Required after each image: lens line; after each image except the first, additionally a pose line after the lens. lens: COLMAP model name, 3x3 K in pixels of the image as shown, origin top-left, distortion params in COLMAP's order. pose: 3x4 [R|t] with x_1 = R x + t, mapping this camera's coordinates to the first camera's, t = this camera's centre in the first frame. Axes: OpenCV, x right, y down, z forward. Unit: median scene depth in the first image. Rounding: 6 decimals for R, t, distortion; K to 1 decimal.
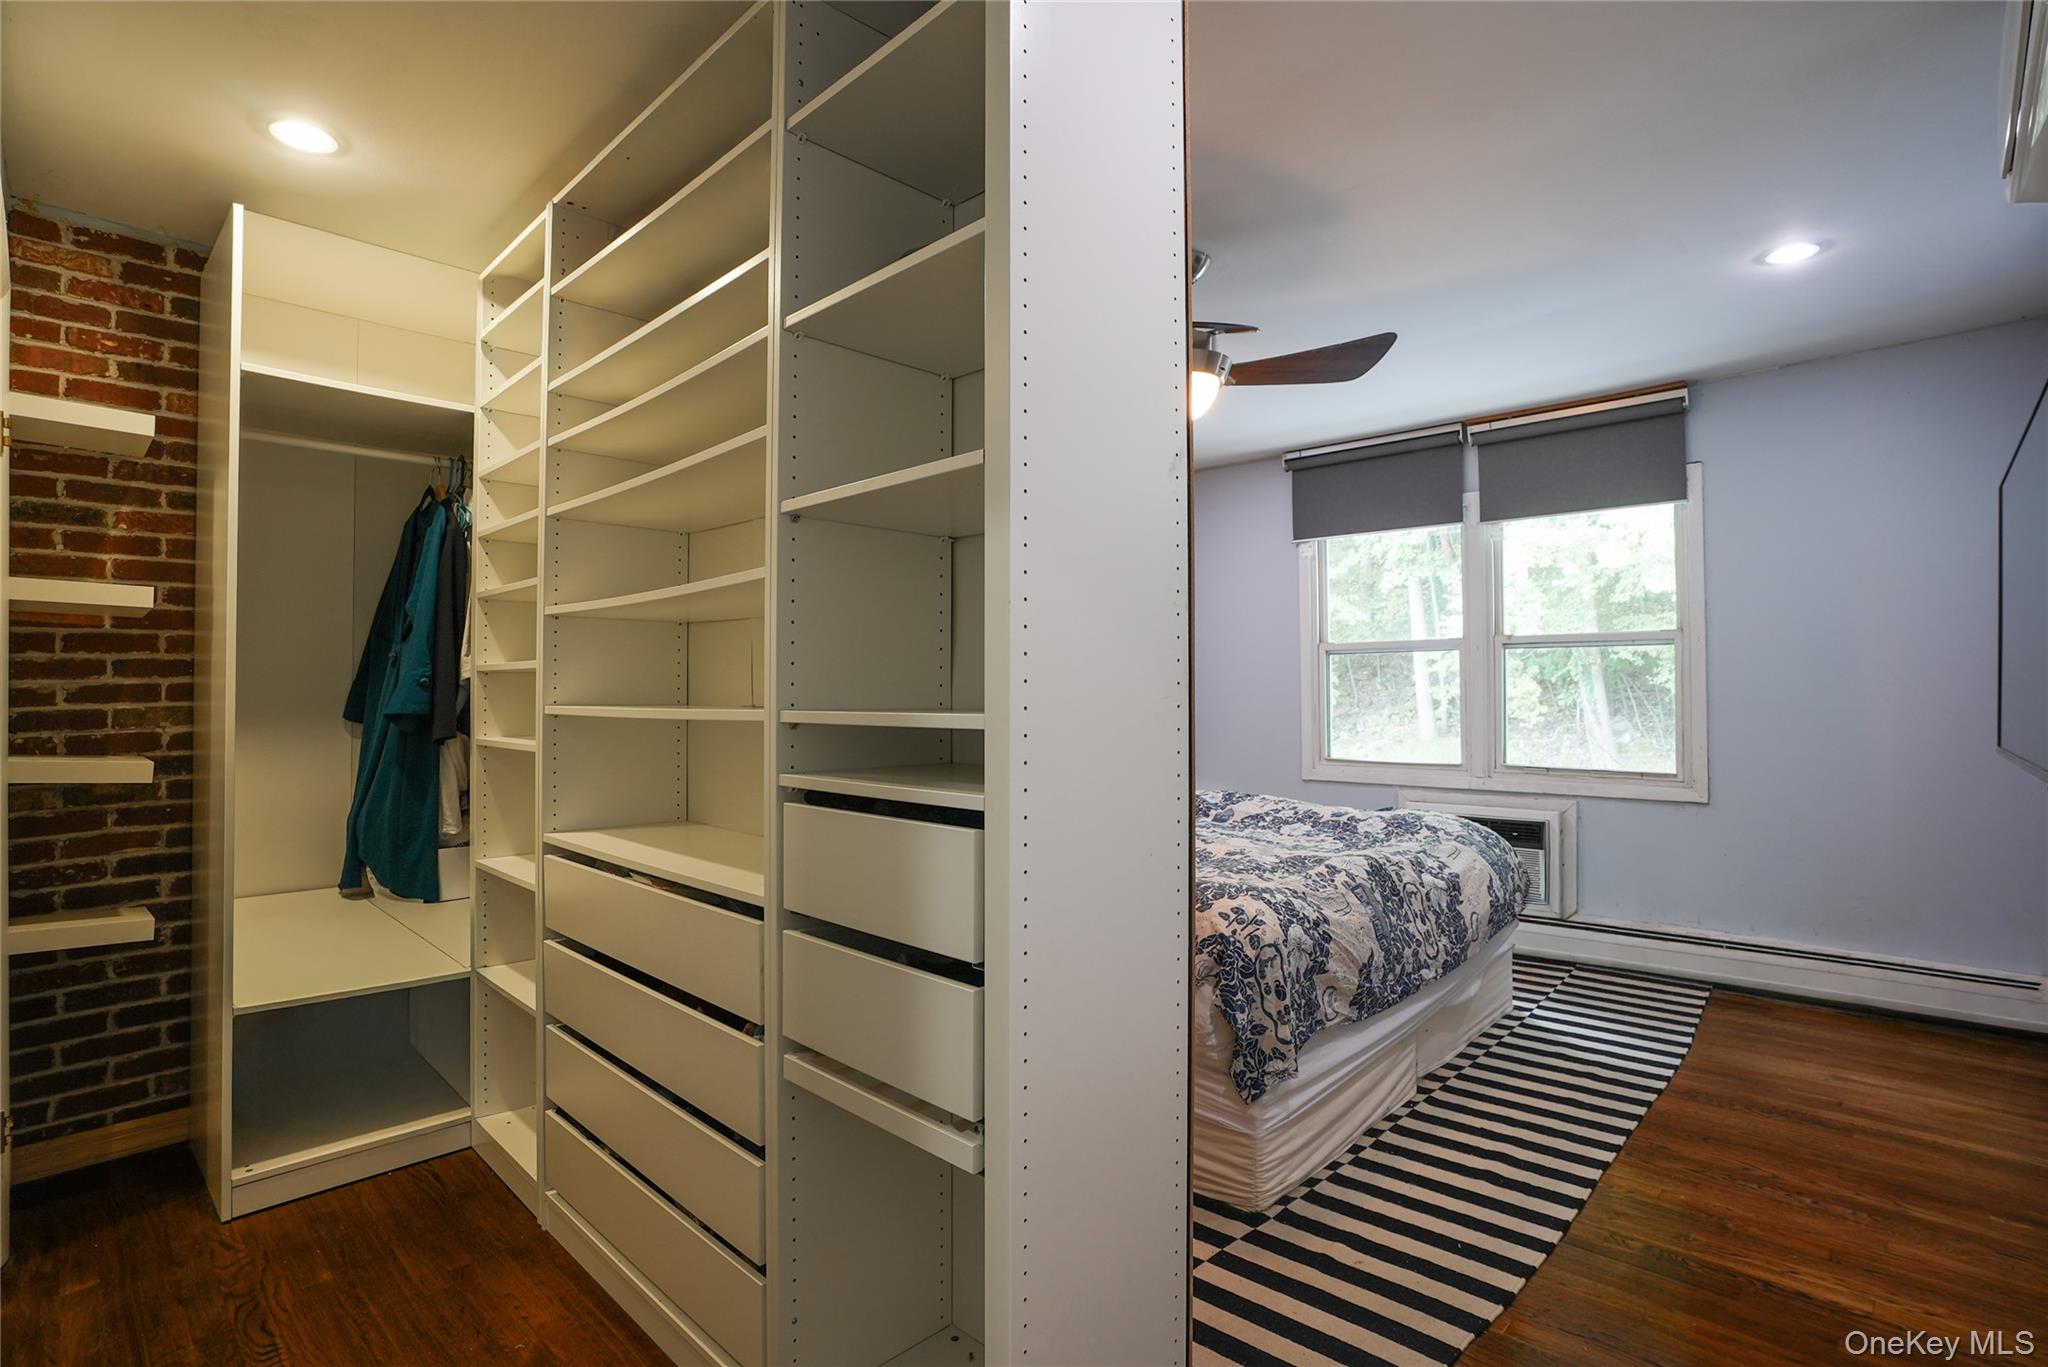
lens RADIAL K [[991.5, 0, 1013.0], [0, 991.5, 673.1], [0, 0, 1]] dist [-0.043104, 0.009847]
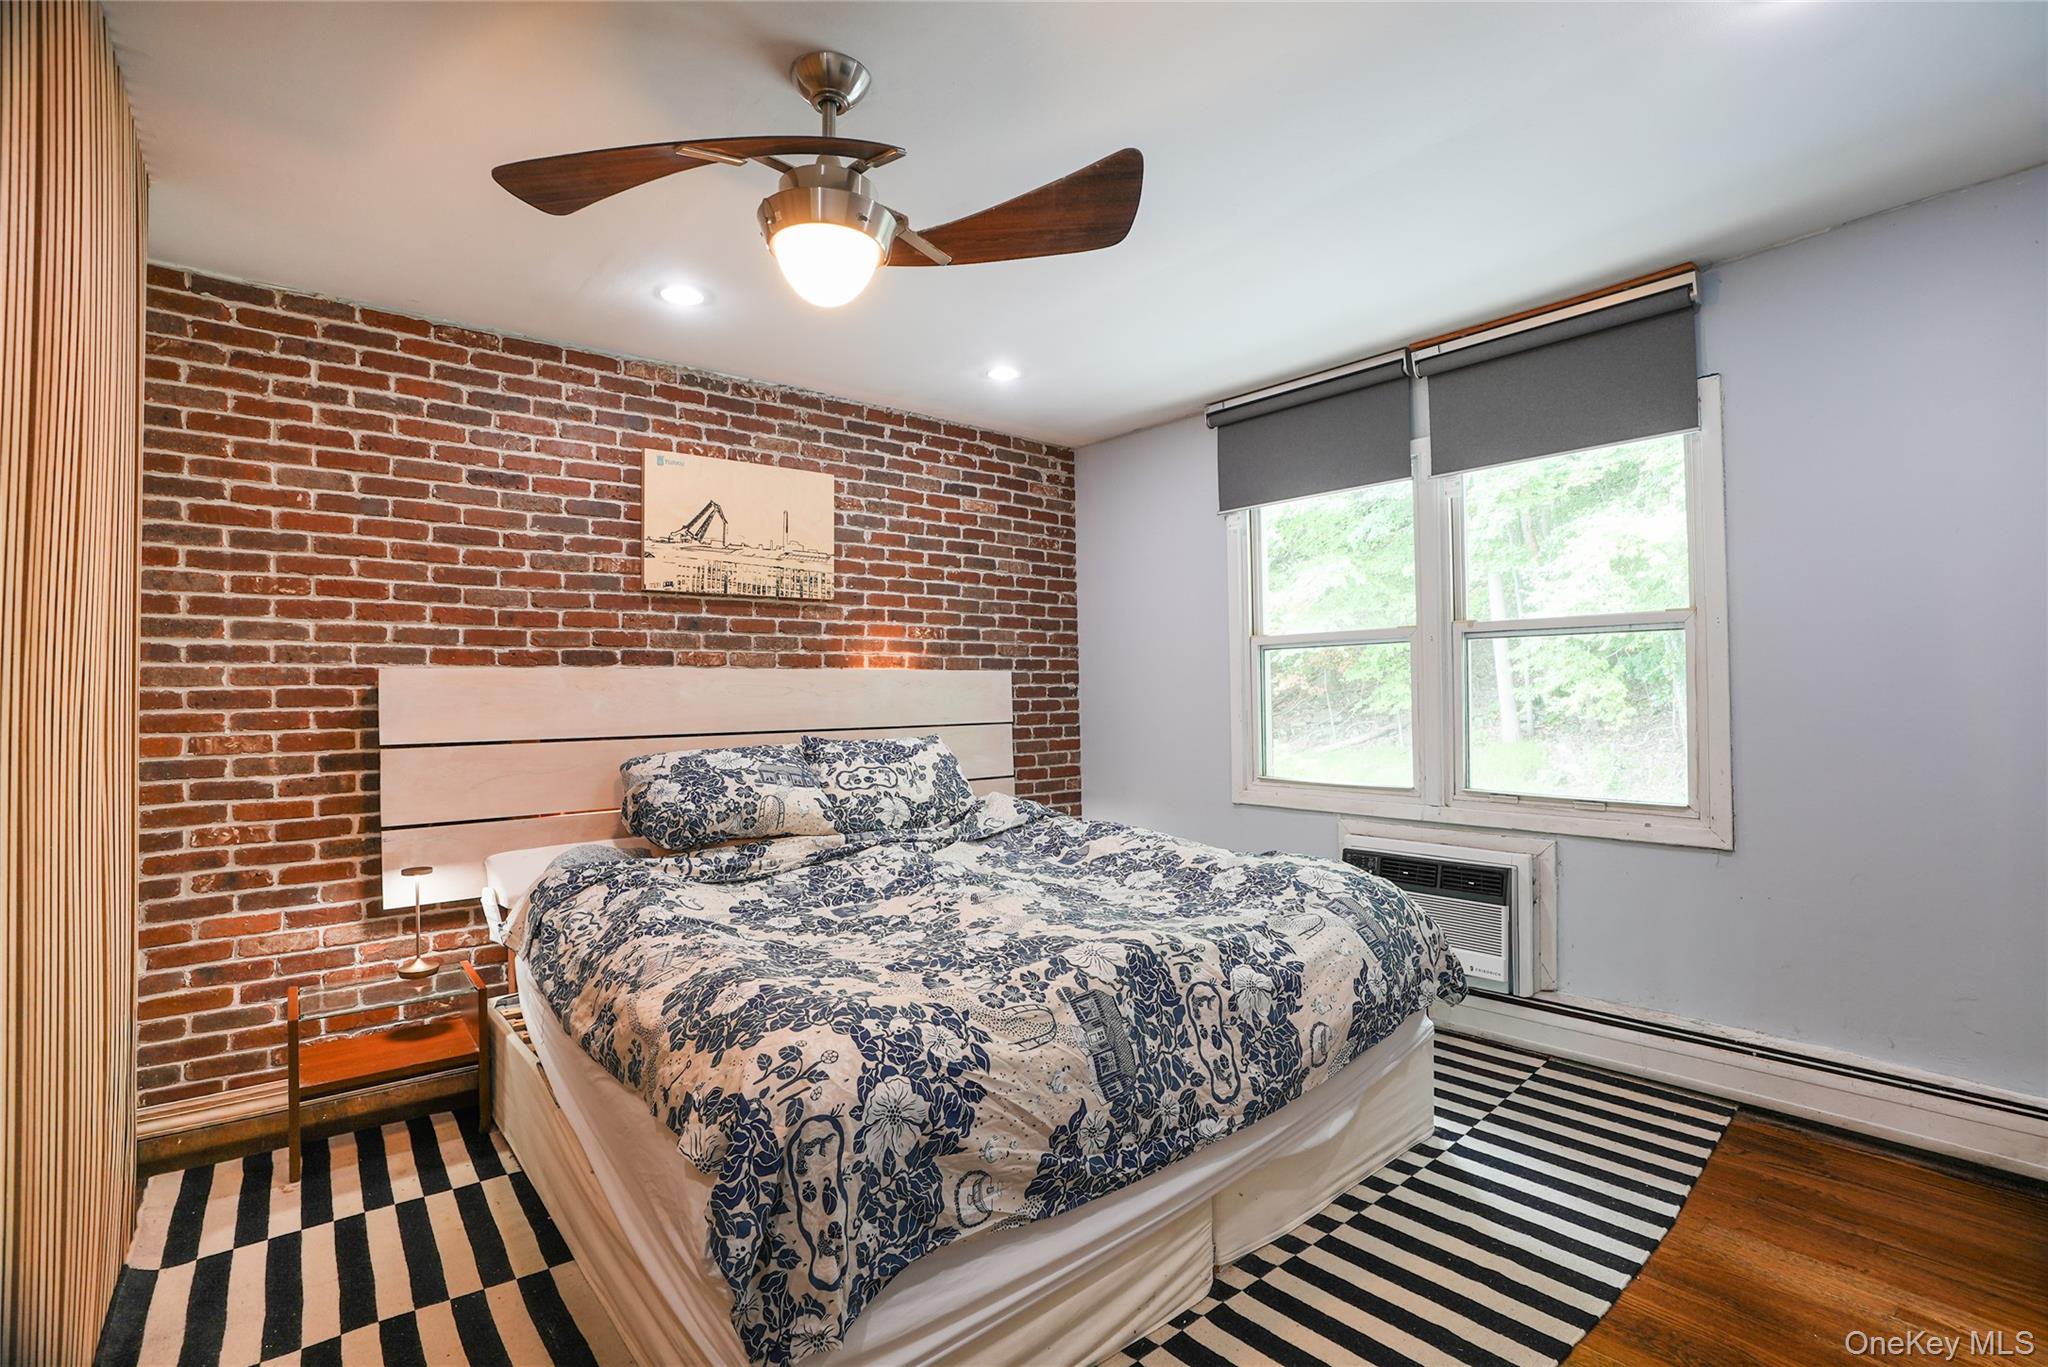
lens RADIAL K [[932.4, 0, 1020.2], [0, 932.4, 675.7], [0, 0, 1]] dist [-0.050513, 0.007660]
pose [[0.992672, -0.005325, -0.120725, 0.290557], [0.005232, 0.999986, -0.001089, 0.003457], [0.120729, 0.000450, 0.992685, 0.291399]]
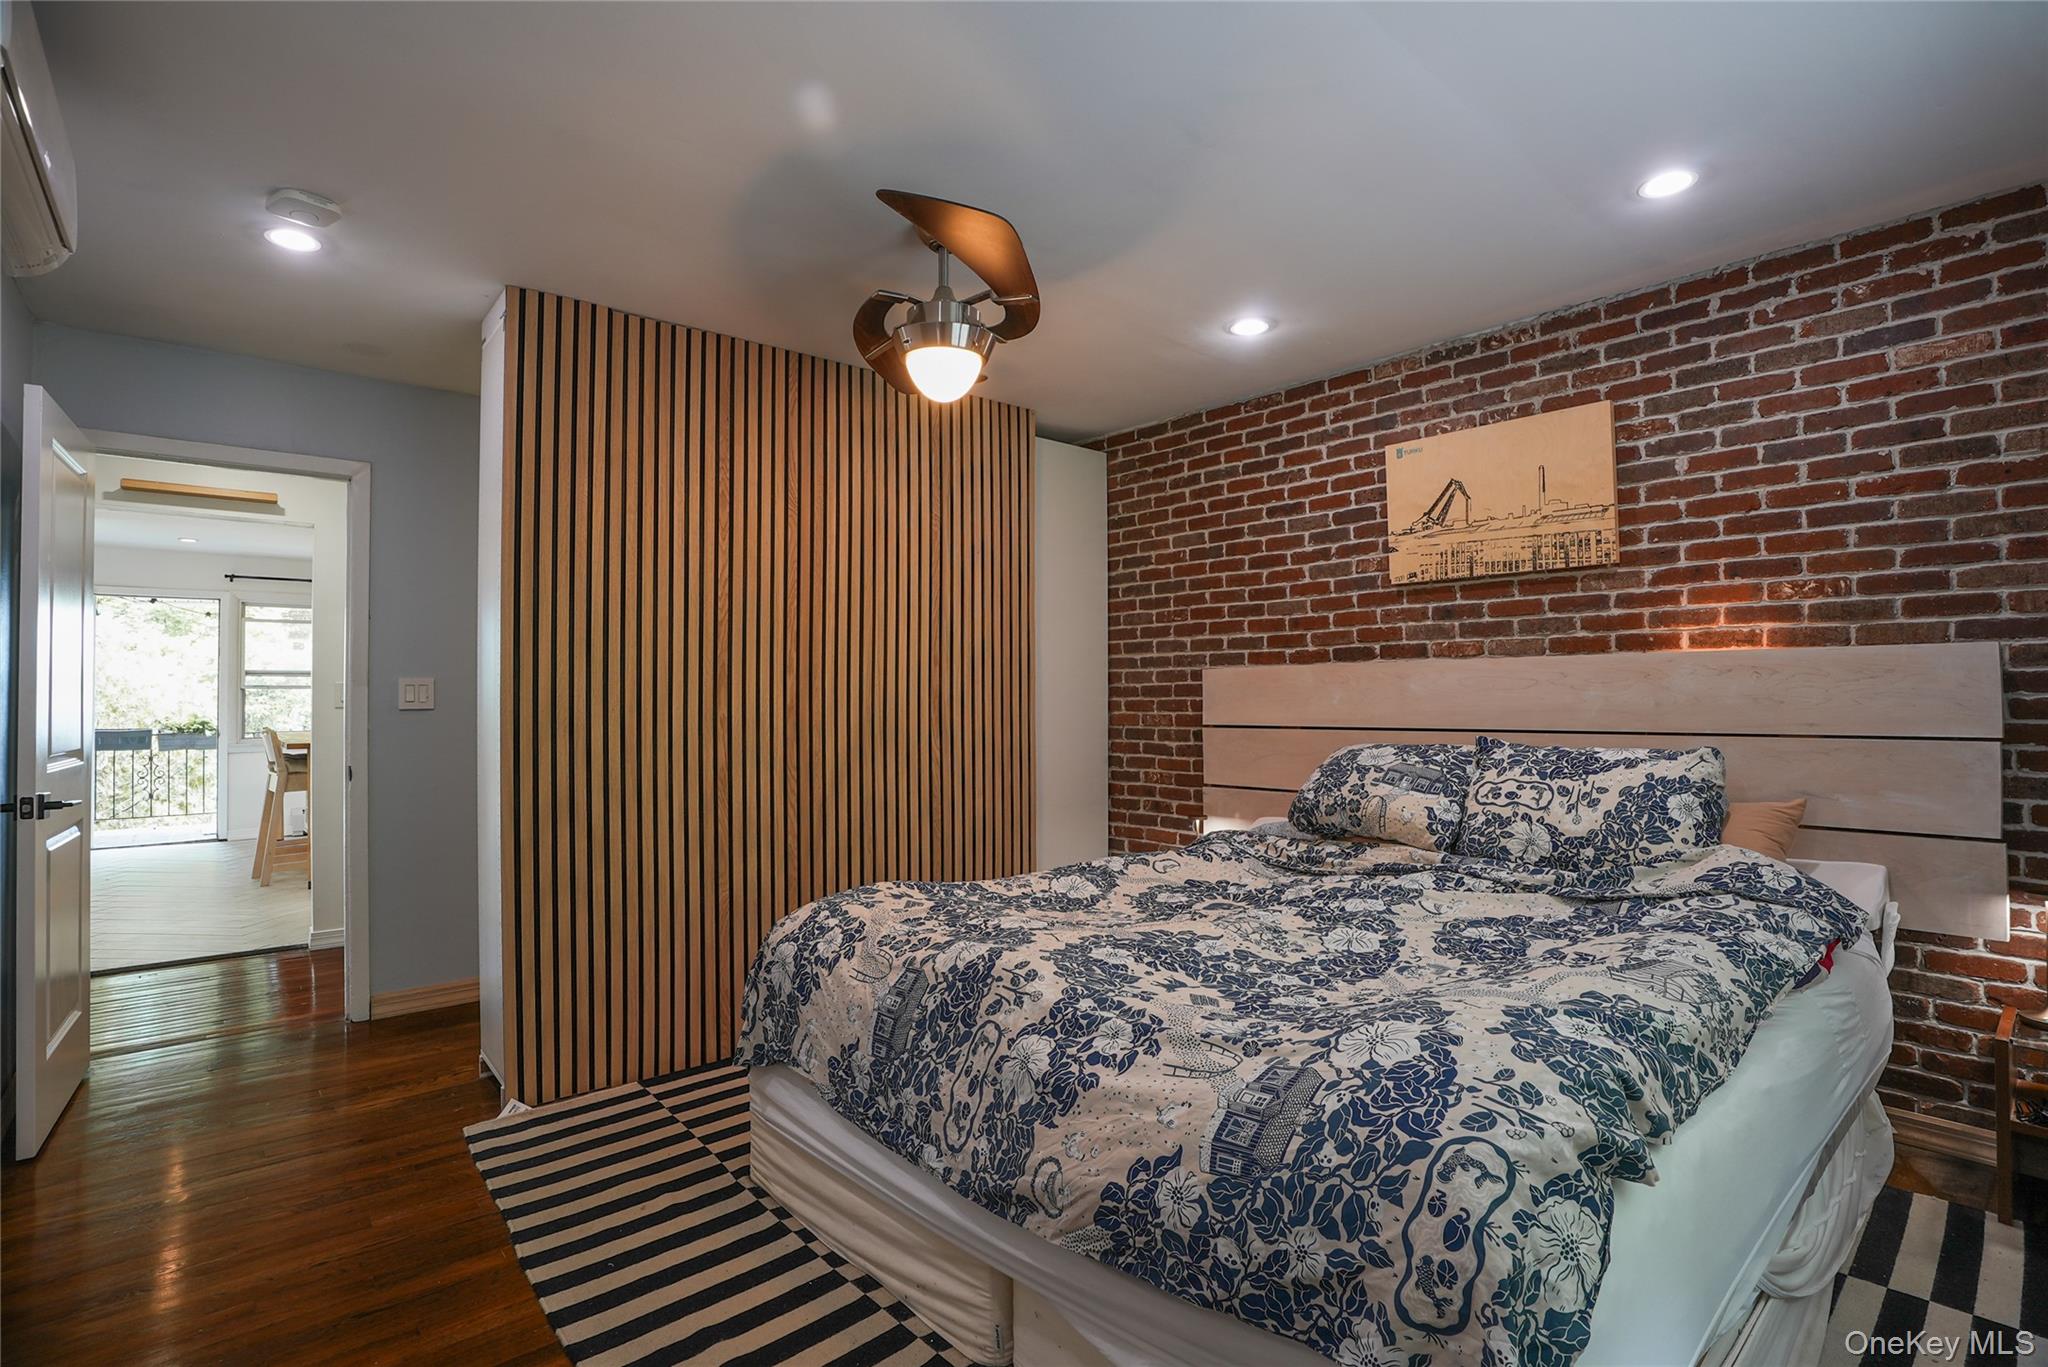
lens RADIAL K [[932.4, 0, 1027.6], [0, 932.4, 681.4], [0, 0, 1]] dist [-0.050513, 0.007660]
pose [[-0.058516, -0.004120, -0.998278, 0.780220], [0.026247, 0.999639, -0.005664, 0.008853], [0.997941, -0.026533, -0.058386, 0.859980]]
